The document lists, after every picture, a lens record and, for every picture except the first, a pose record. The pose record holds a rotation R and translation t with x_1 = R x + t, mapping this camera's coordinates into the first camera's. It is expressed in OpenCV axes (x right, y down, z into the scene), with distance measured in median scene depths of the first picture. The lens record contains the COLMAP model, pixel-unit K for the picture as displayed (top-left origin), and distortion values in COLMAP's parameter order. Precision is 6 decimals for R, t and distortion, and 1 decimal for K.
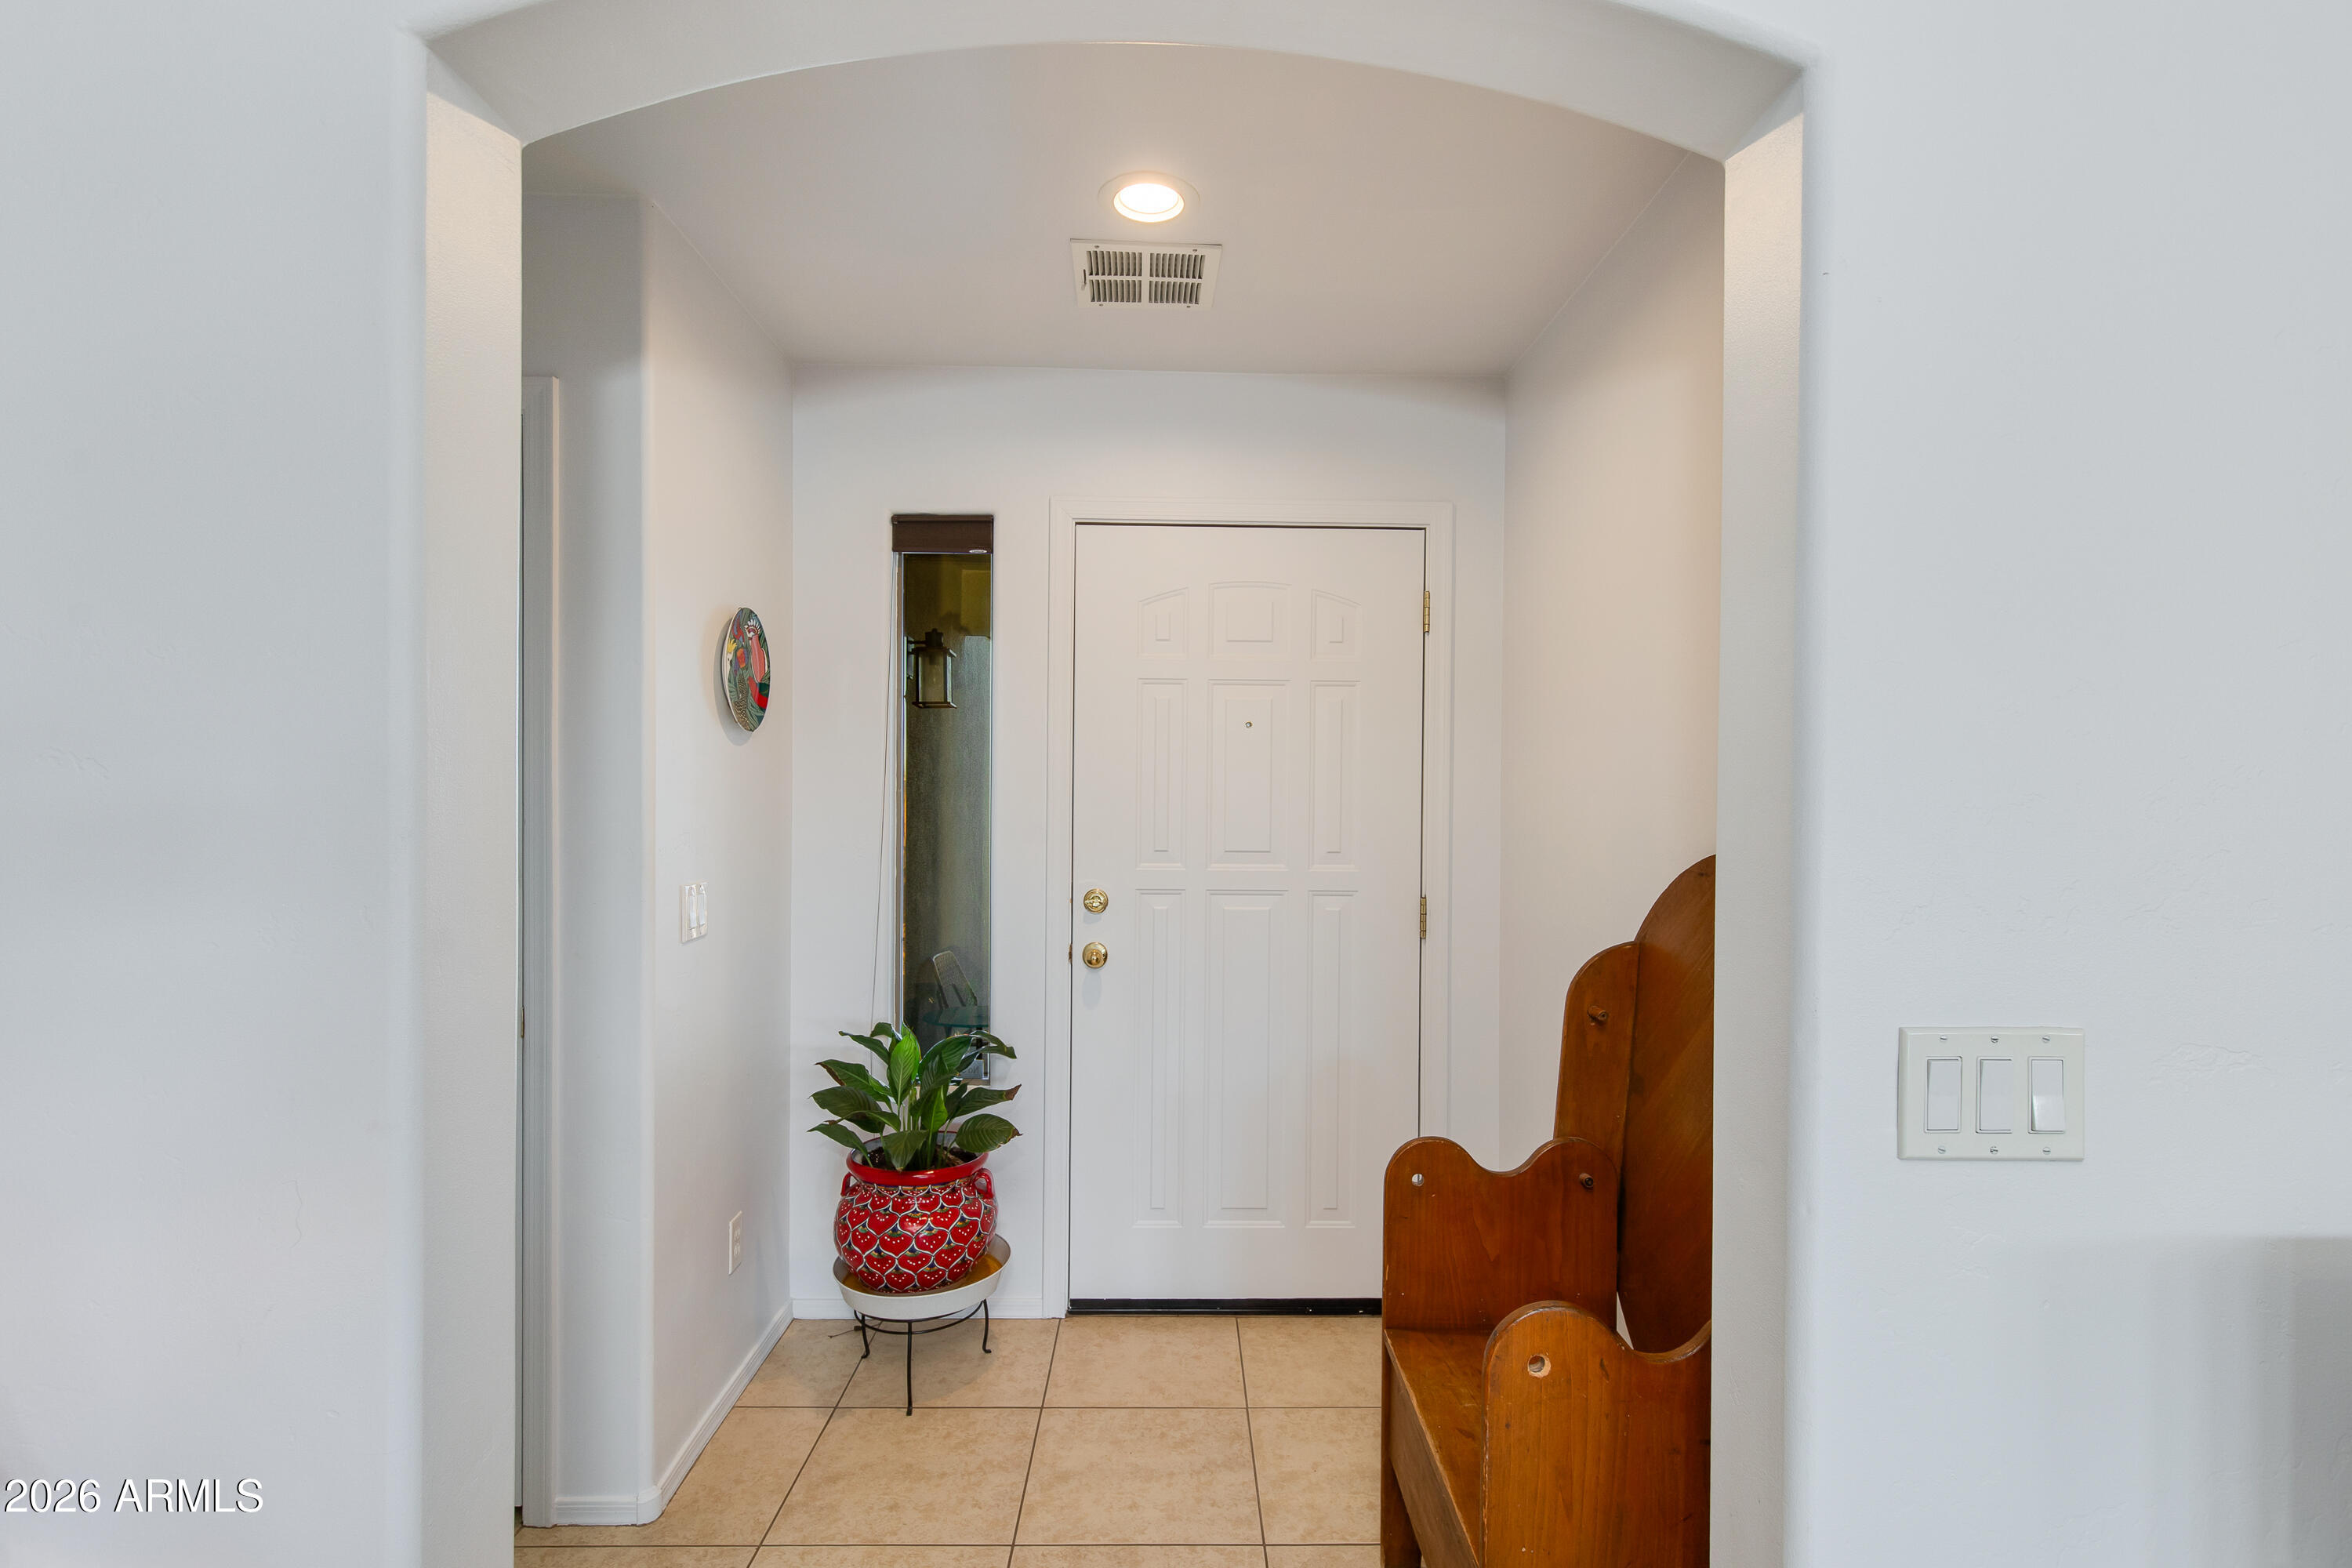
lens RADIAL K [[1067.3, 0, 1171.5], [0, 1067.3, 779.6], [0, 0, 1]] dist [0.002379, 0.000169]
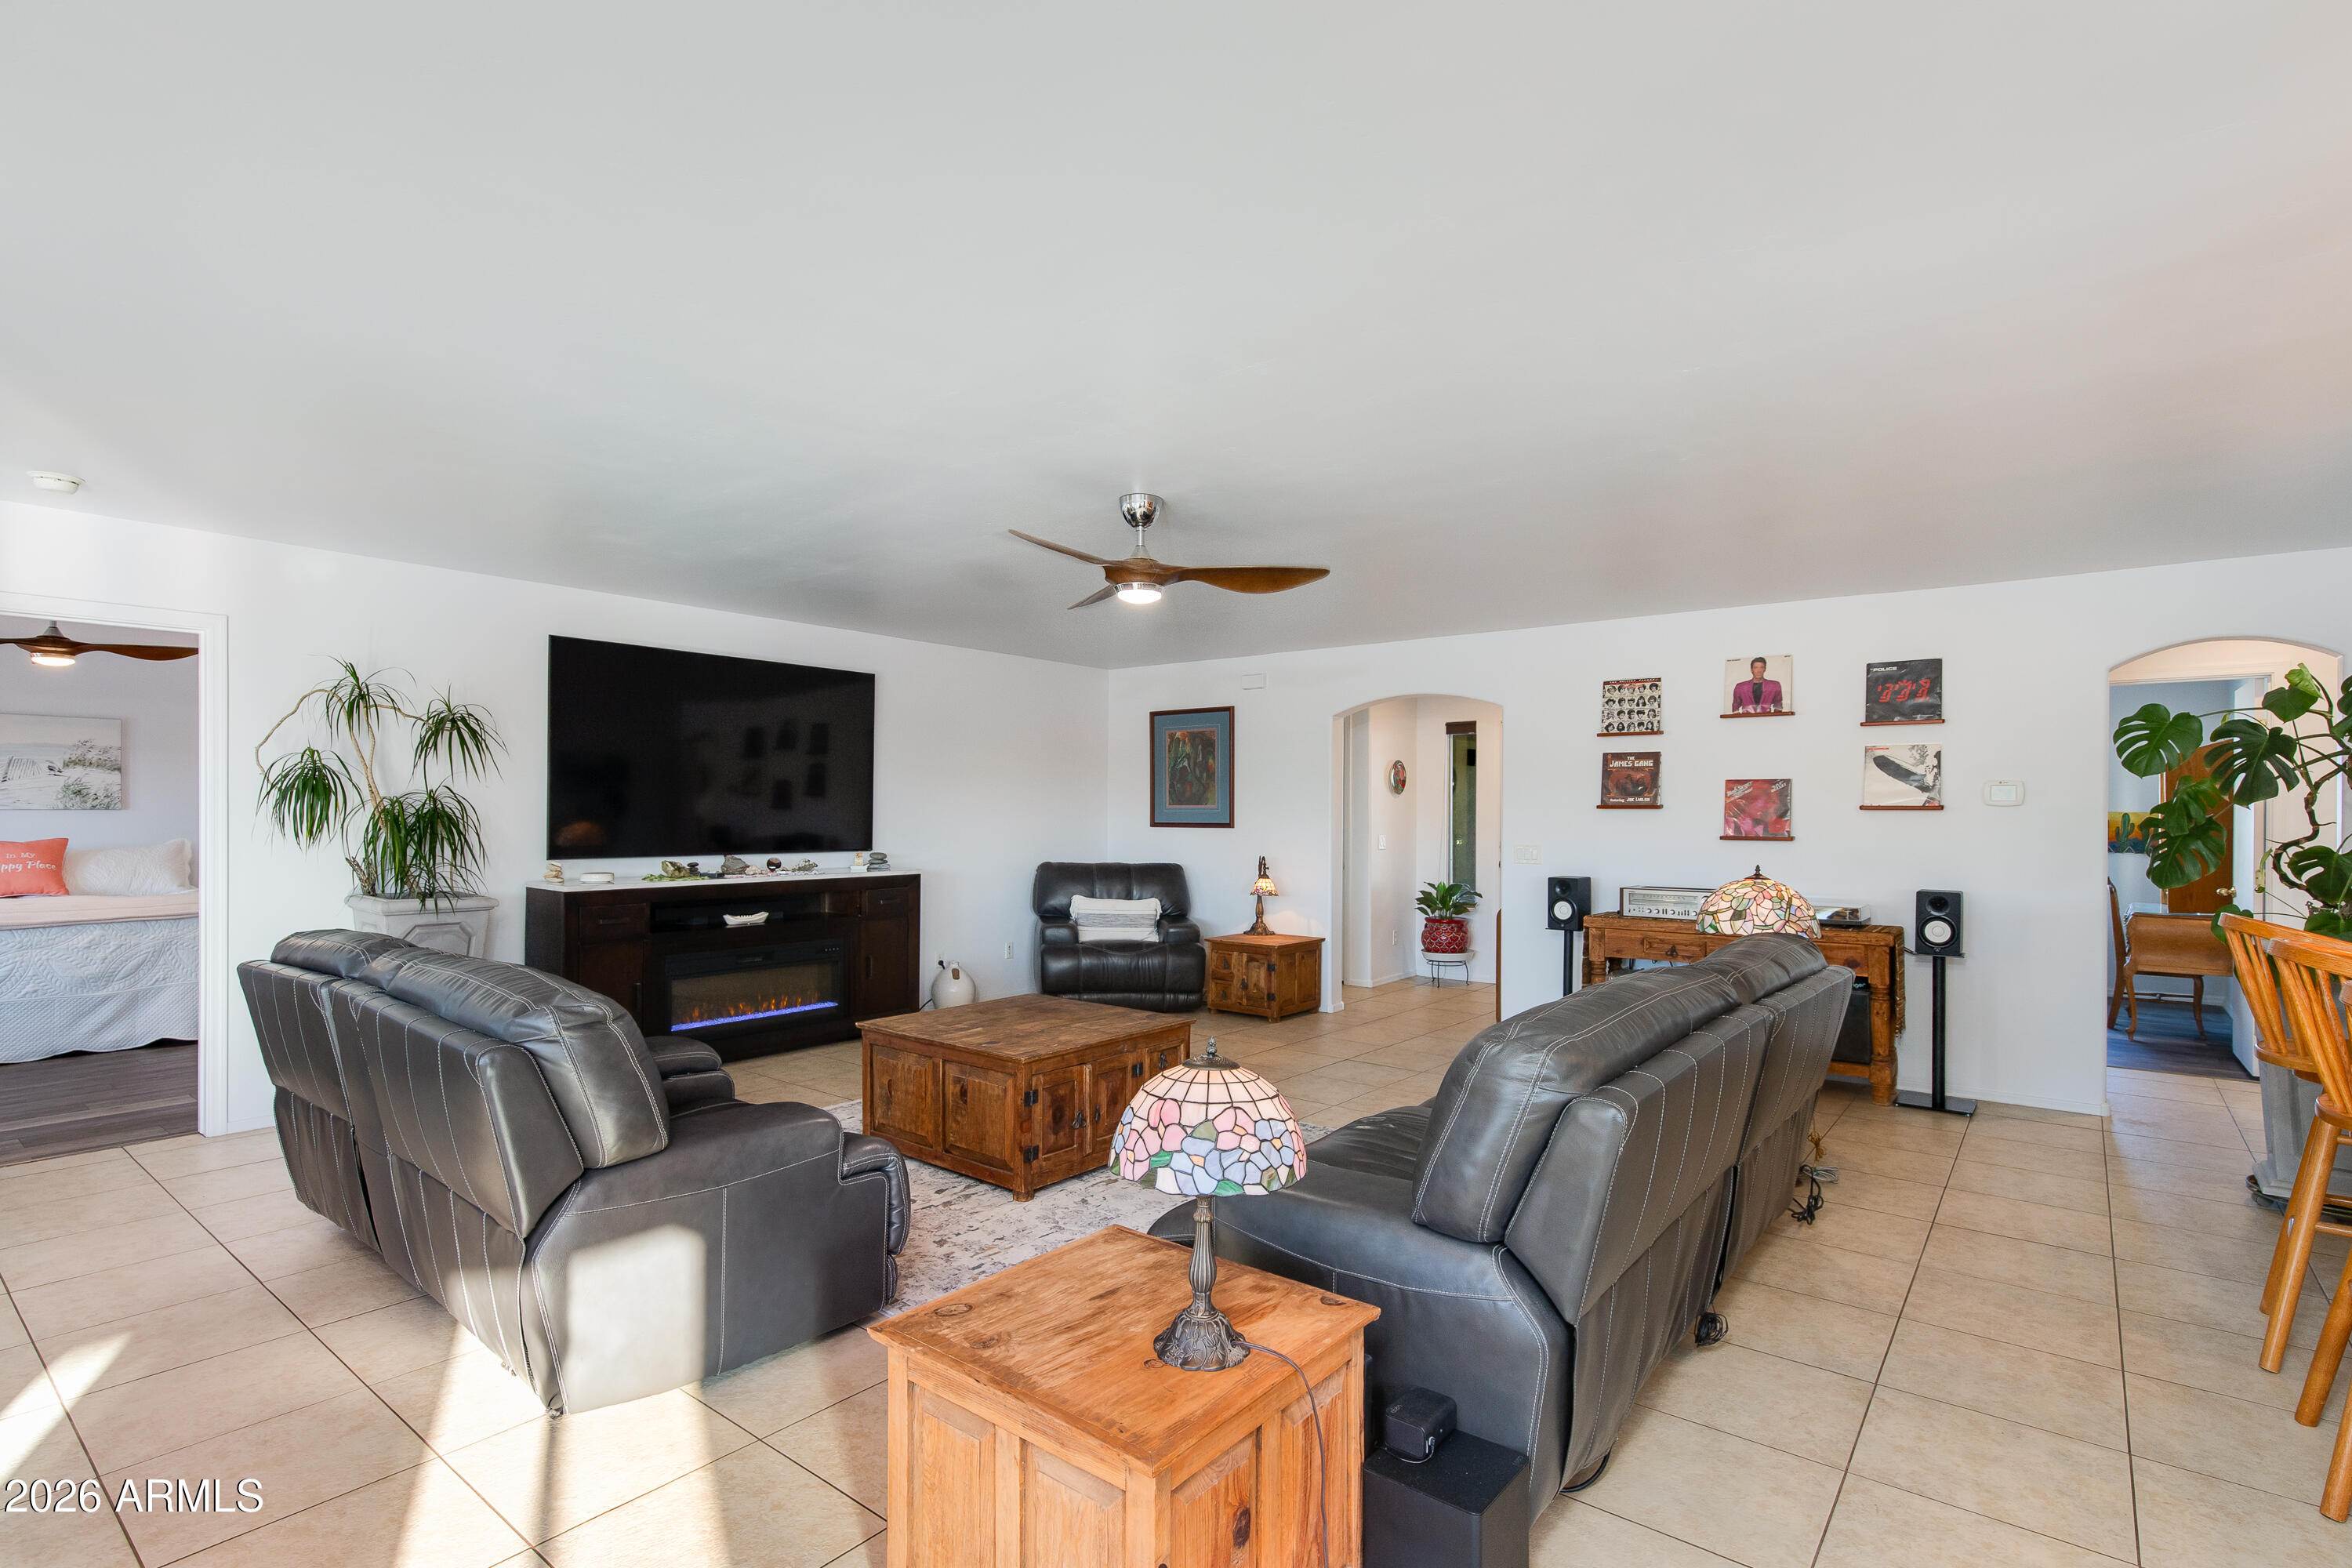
lens RADIAL K [[1131.5, 0, 1168.8], [0, 1131.5, 799.8], [0, 0, 1]] dist [0.001689, -0.000180]
pose [[0.781692, -0.004115, -0.623651, 1.322691], [-0.010051, 0.999765, -0.019195, 0.052491], [0.623583, 0.021273, 0.781468, -2.368015]]
